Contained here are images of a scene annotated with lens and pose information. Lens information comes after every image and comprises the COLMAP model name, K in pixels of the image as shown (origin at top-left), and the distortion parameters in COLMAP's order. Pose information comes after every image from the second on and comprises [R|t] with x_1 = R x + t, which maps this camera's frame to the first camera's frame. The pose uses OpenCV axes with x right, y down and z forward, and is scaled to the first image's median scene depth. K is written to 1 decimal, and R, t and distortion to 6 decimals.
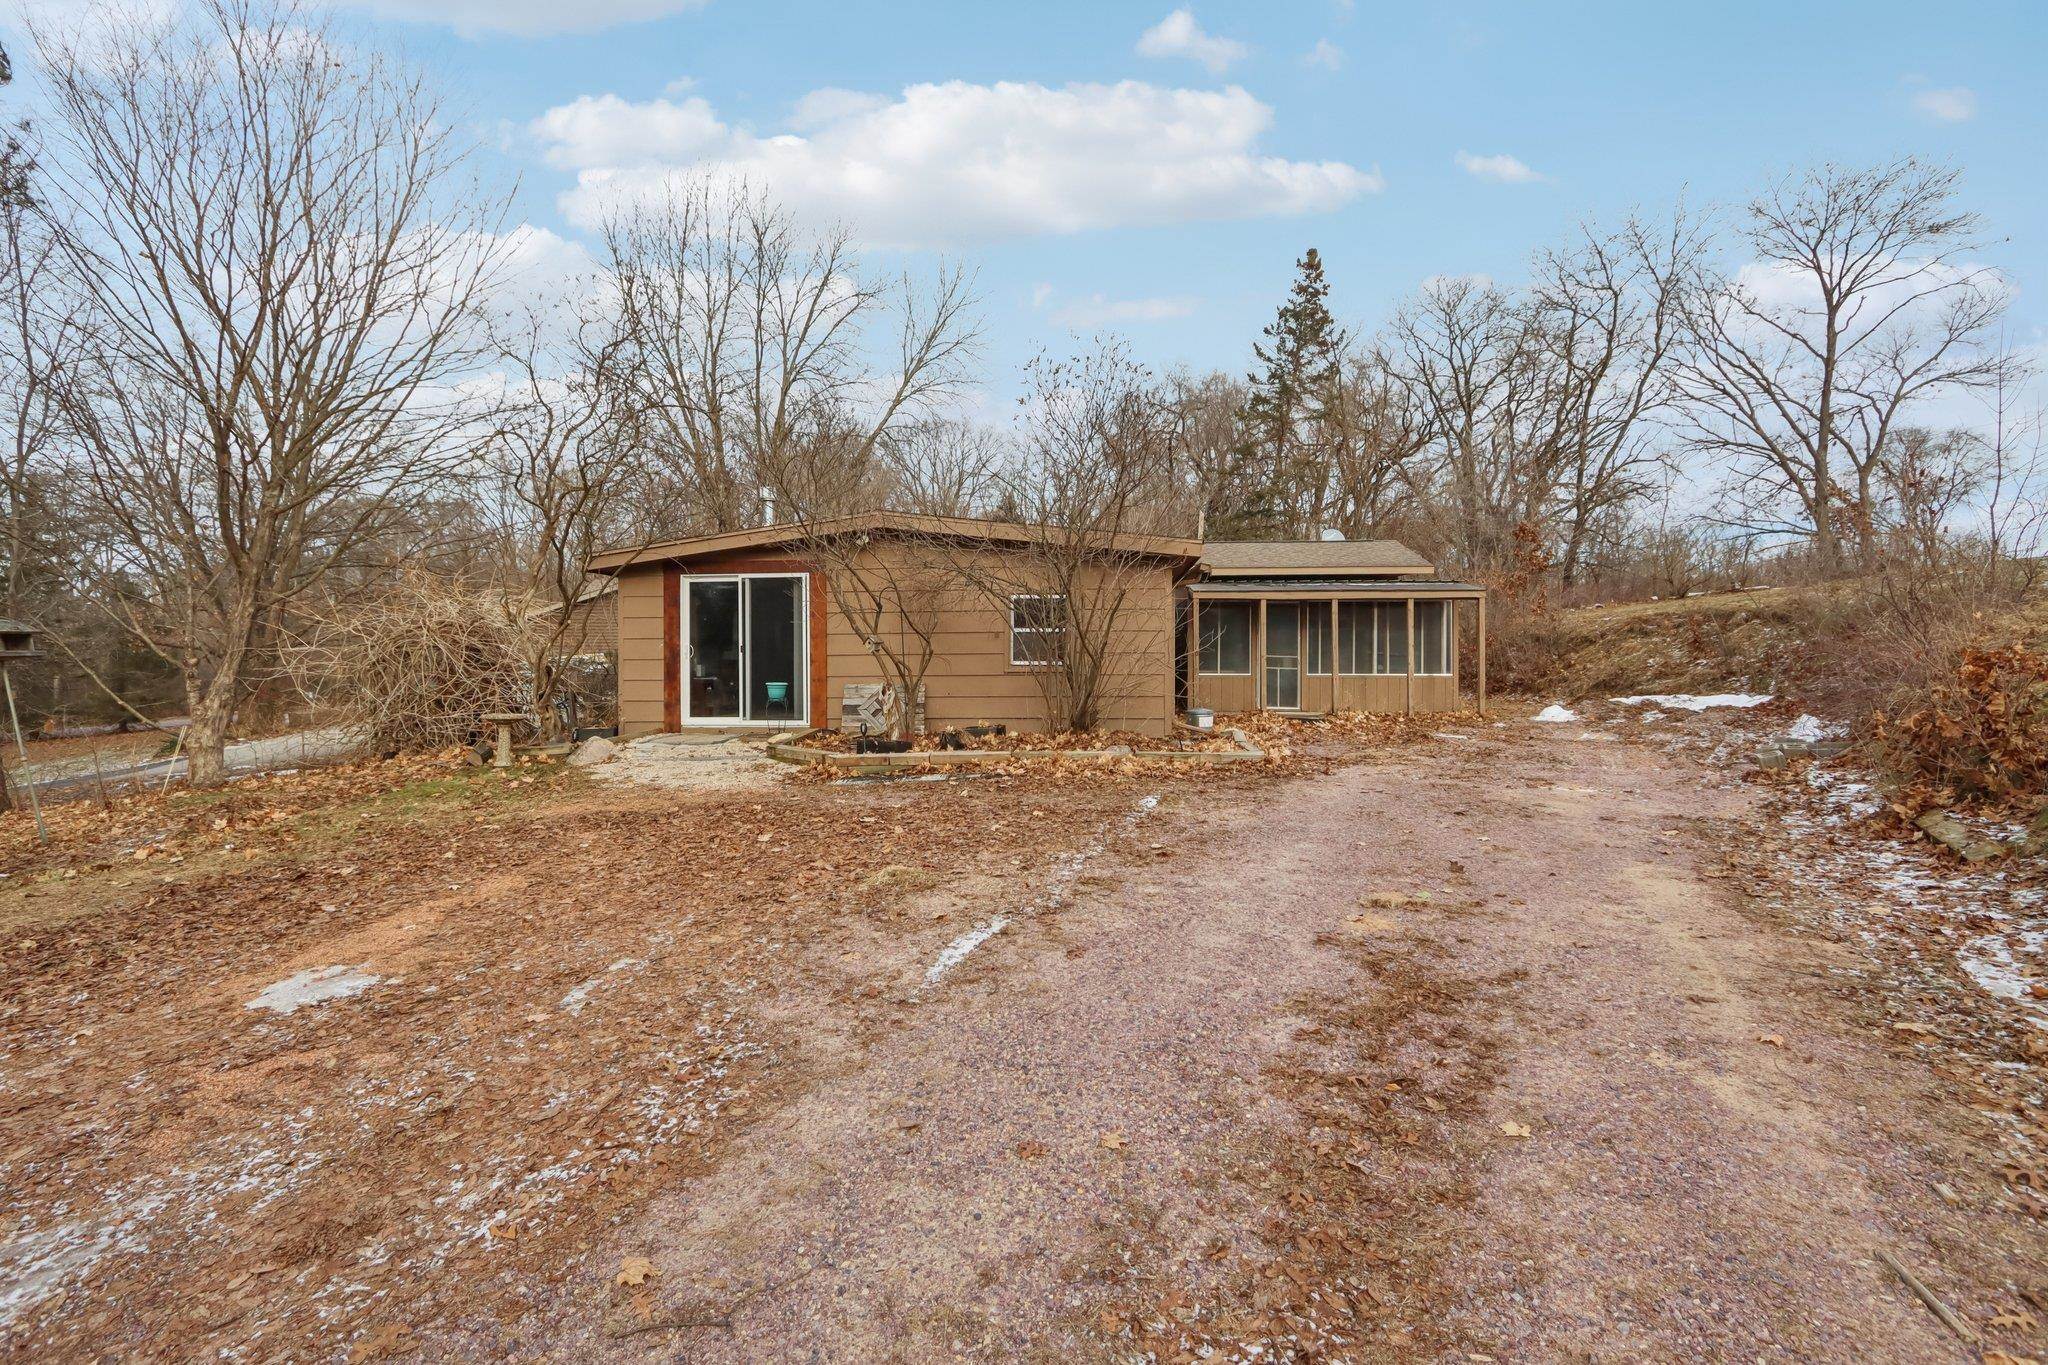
lens RADIAL K [[946.4, 0, 1036.7], [0, 946.4, 693.2], [0, 0, 1]] dist [-0.009377, 0.001369]
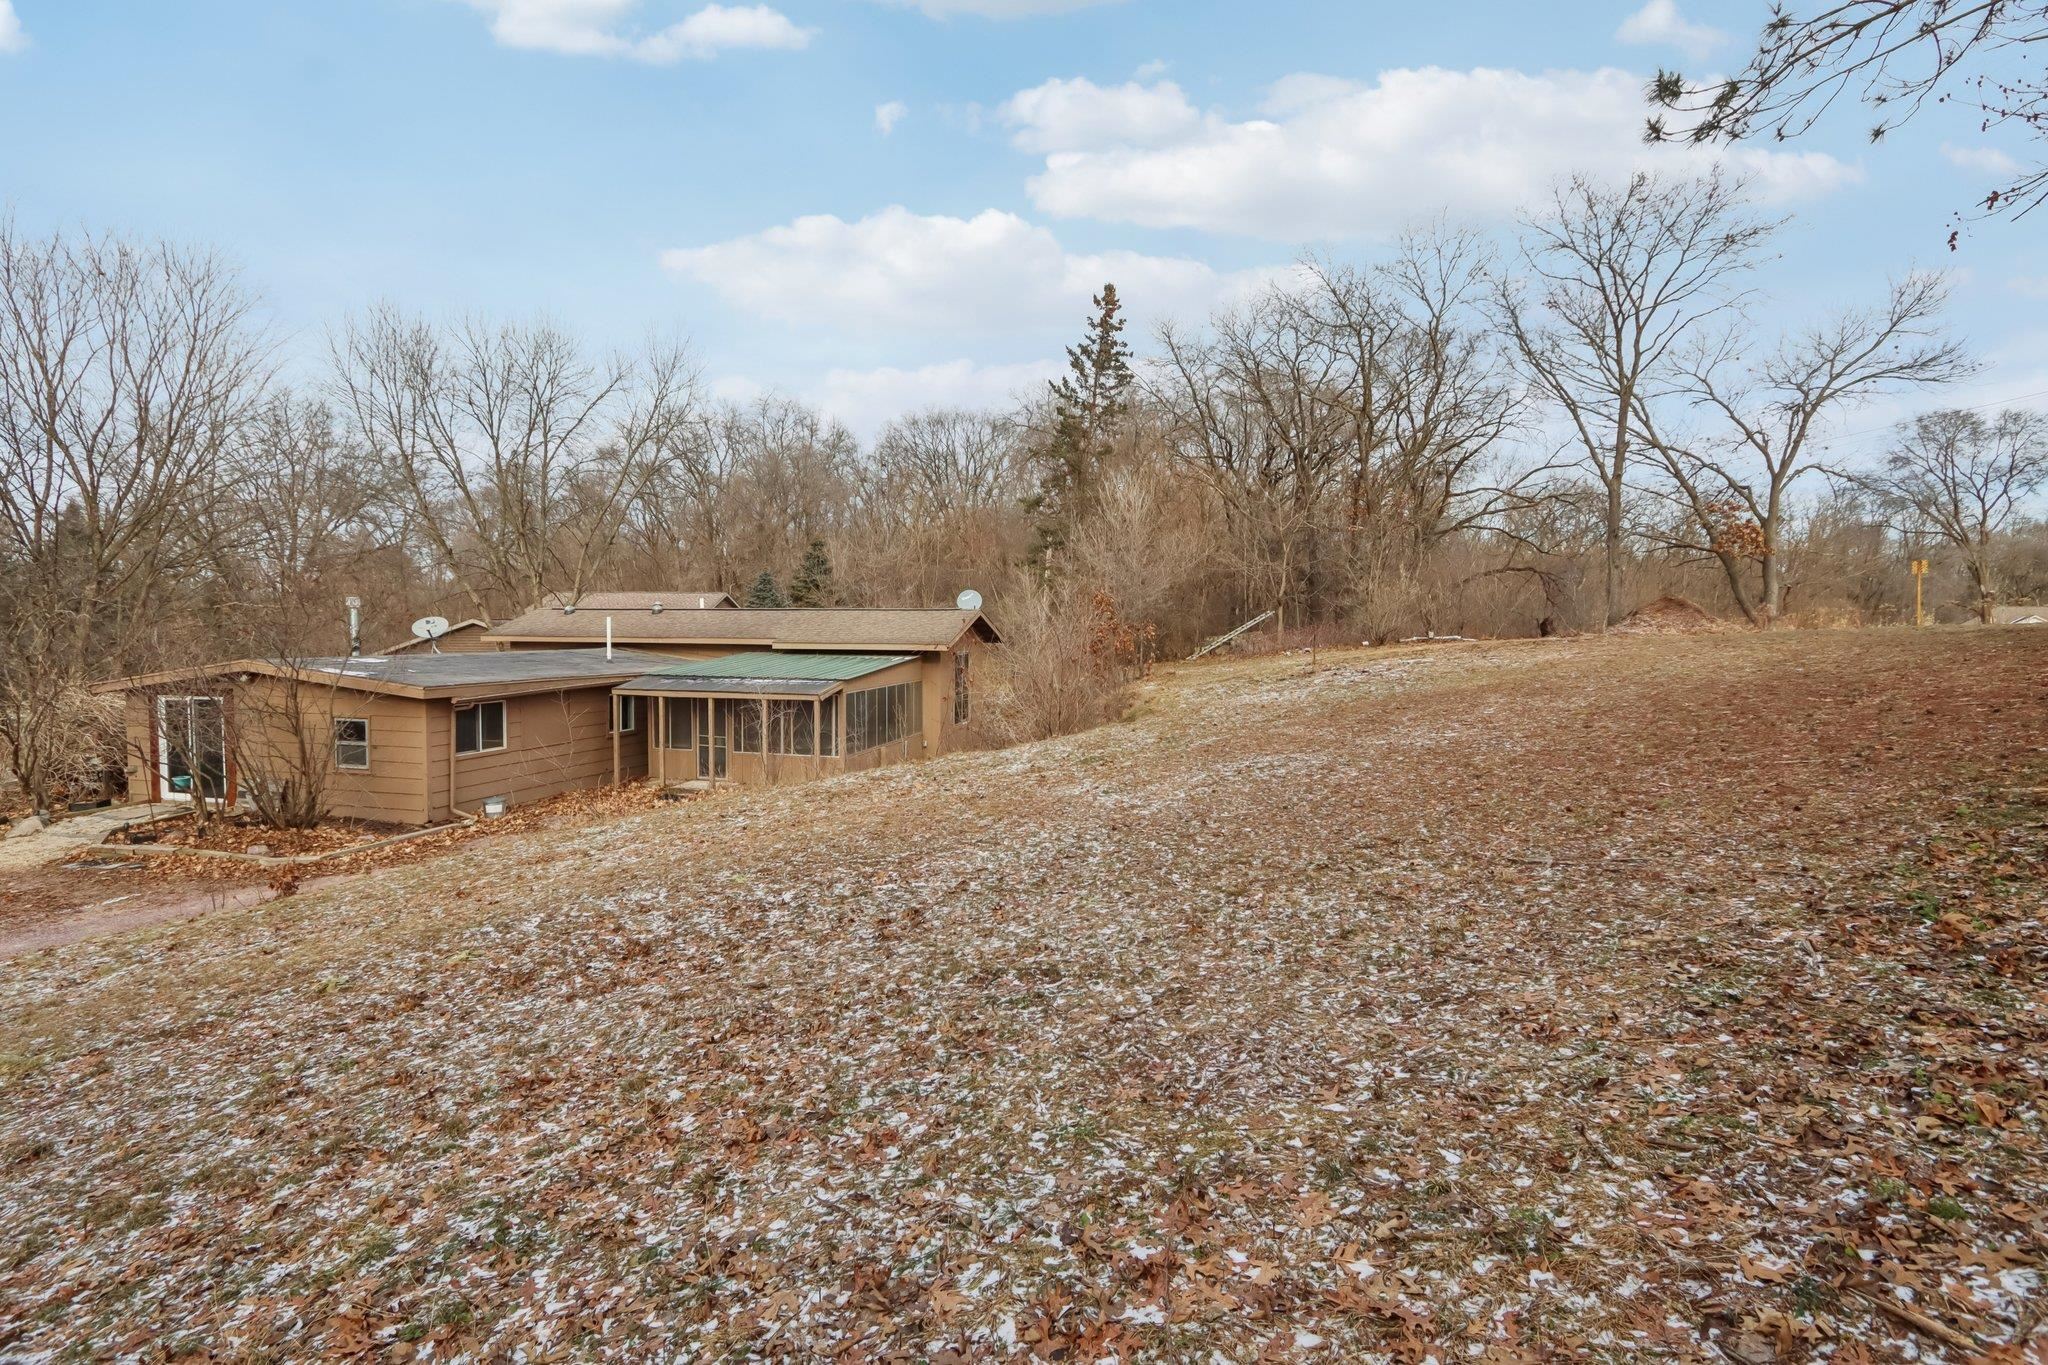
lens RADIAL K [[999.4, 0, 1024.0], [0, 999.4, 682.5], [0, 0, 1]] dist [-0.000148, 0.000744]
pose [[0.981486, 0.021387, -0.190336, 0.460805], [-0.015990, 0.999427, 0.029843, -0.079780], [0.190865, -0.026247, 0.981265, -0.096198]]
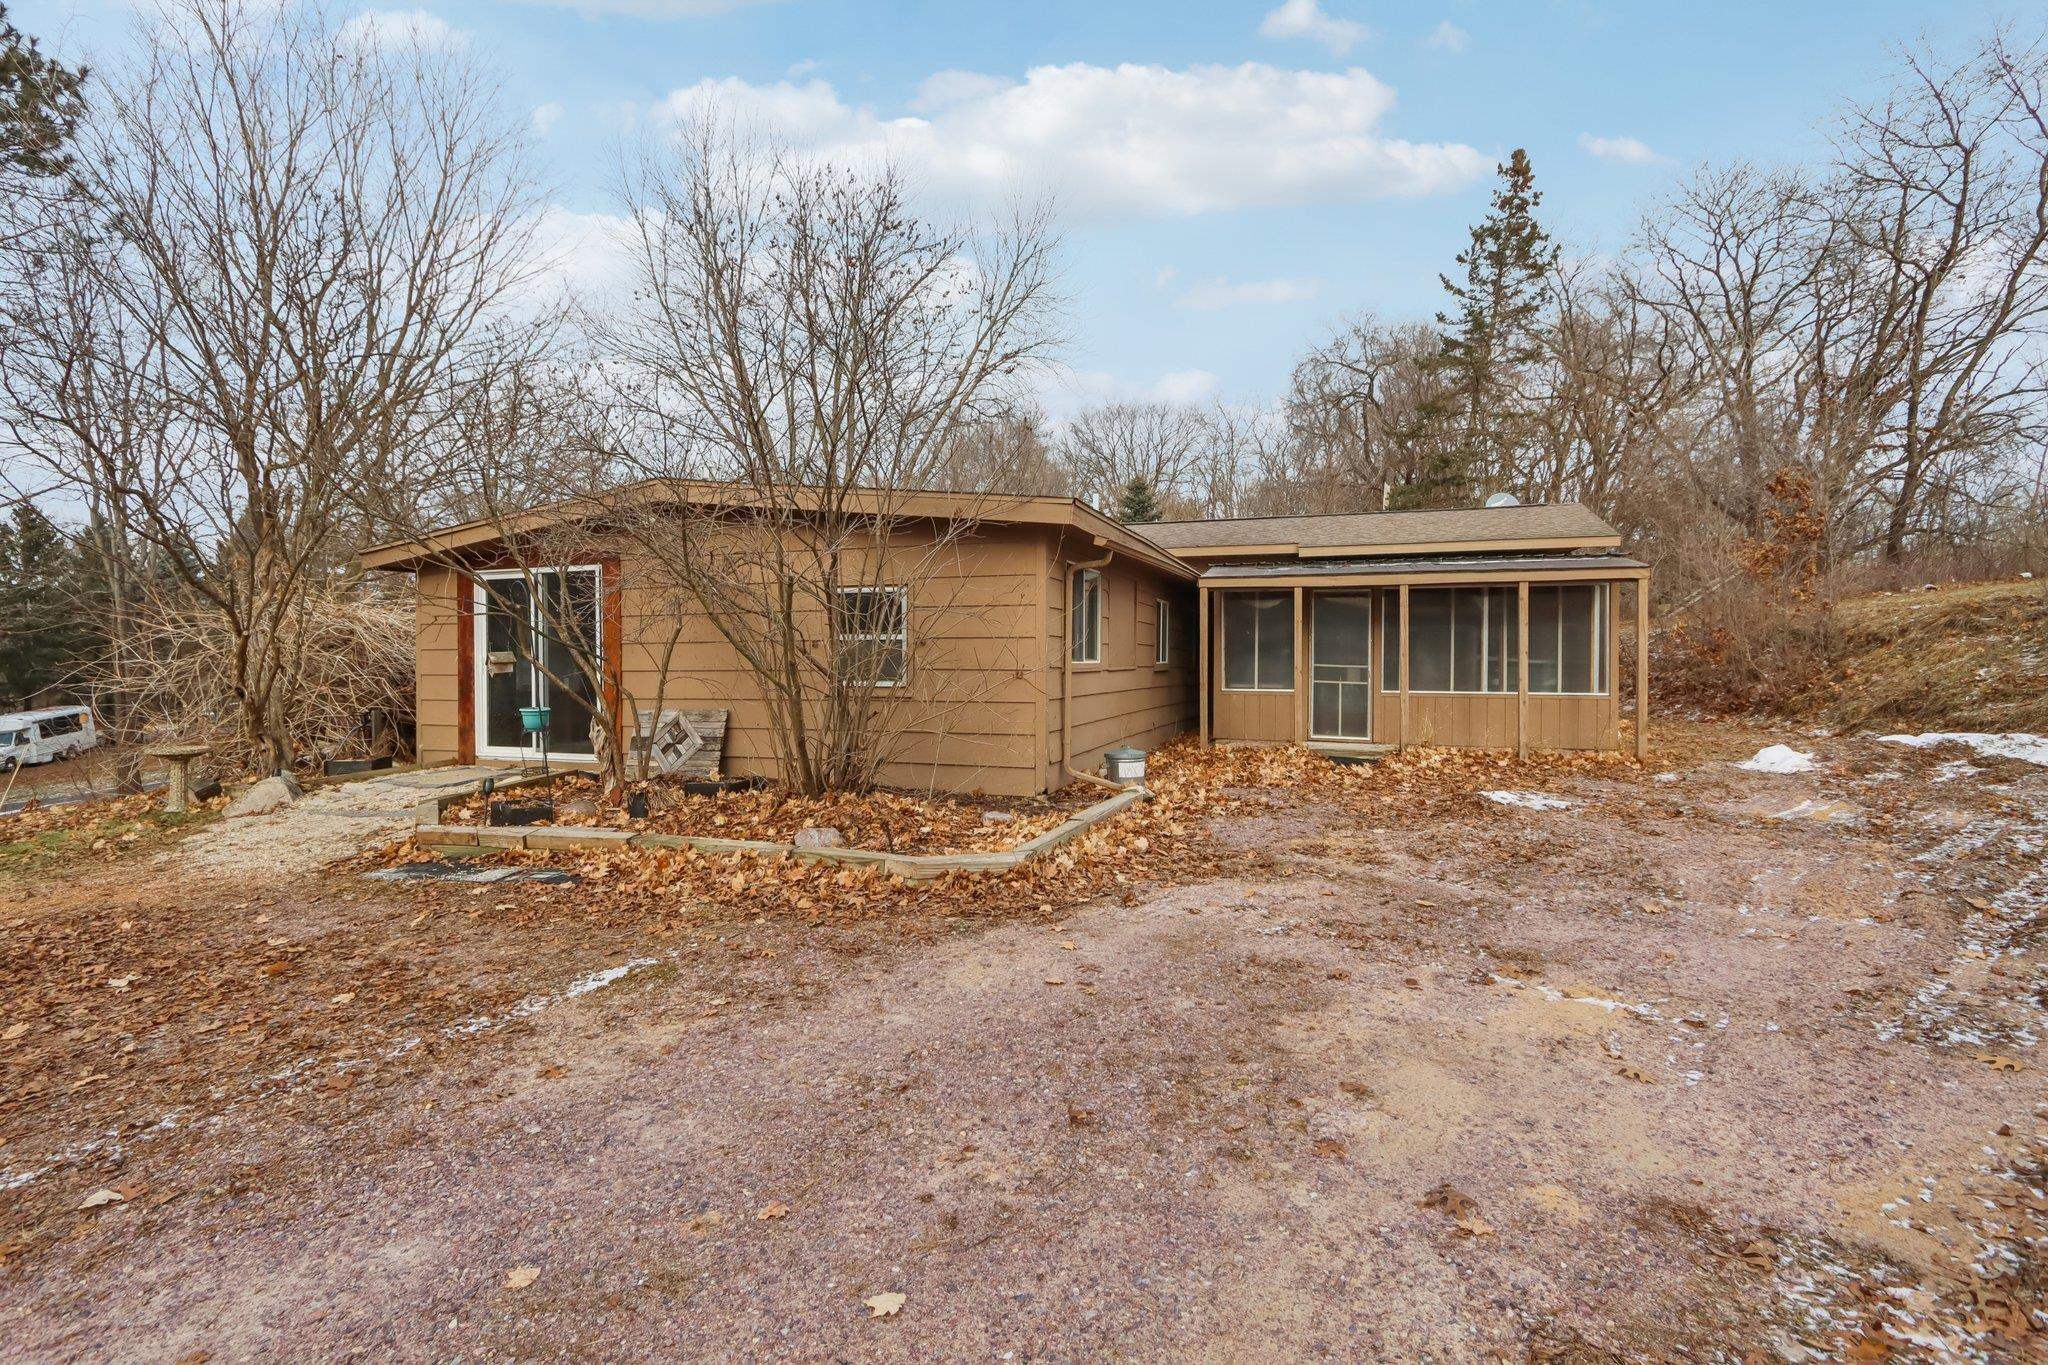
lens RADIAL K [[946.4, 0, 1036.7], [0, 946.4, 693.2], [0, 0, 1]] dist [-0.009377, 0.001369]
pose [[0.968069, 0.010699, -0.250455, 0.110141], [-0.008578, 0.999918, 0.009560, -0.012027], [0.250536, -0.007106, 0.968081, 0.127437]]
